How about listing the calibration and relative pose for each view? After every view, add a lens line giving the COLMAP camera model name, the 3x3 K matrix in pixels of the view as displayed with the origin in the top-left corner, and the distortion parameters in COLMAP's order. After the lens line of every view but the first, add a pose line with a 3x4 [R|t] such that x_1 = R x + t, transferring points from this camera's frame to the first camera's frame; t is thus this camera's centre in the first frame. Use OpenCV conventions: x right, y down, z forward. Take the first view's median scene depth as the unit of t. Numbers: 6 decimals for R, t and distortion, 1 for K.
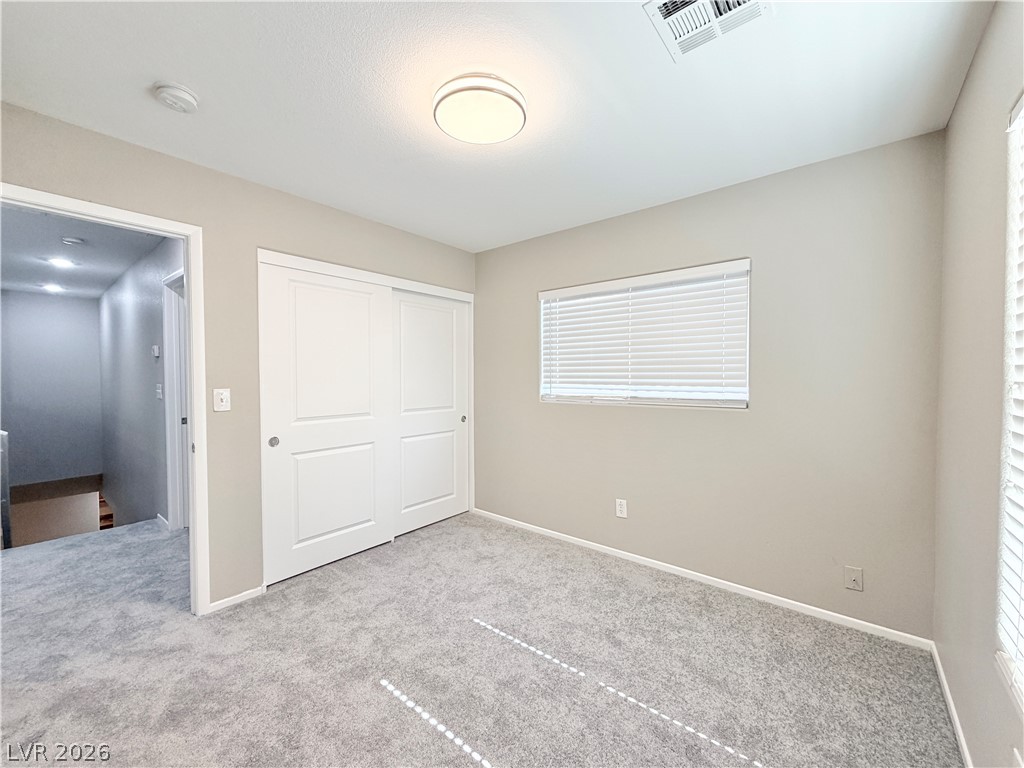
lens RADIAL K [[409.3, 0, 510.5], [0, 409.3, 384.7], [0, 0, 1]] dist [0.000588, 0.000371]
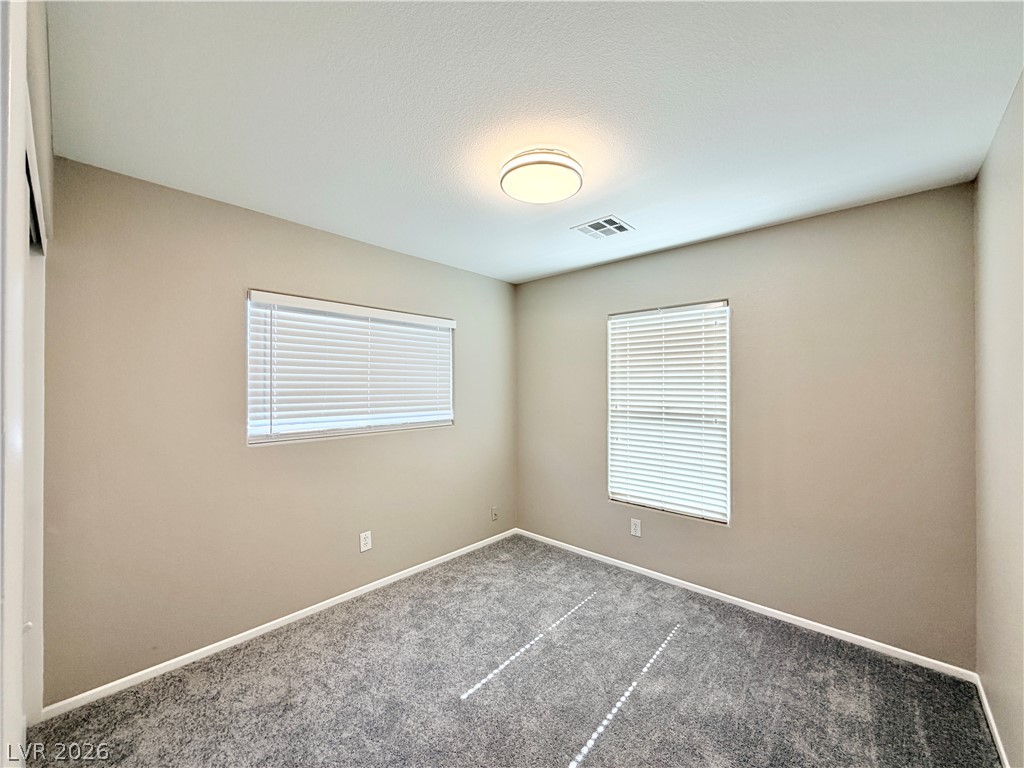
lens RADIAL K [[409.3, 0, 510.5], [0, 409.3, 384.7], [0, 0, 1]] dist [0.000588, 0.000371]
pose [[0.048134, 0.008981, 0.998801, -0.726004], [0.025843, 0.999614, -0.010234, -0.053919], [-0.998507, 0.026304, 0.047883, 0.633211]]
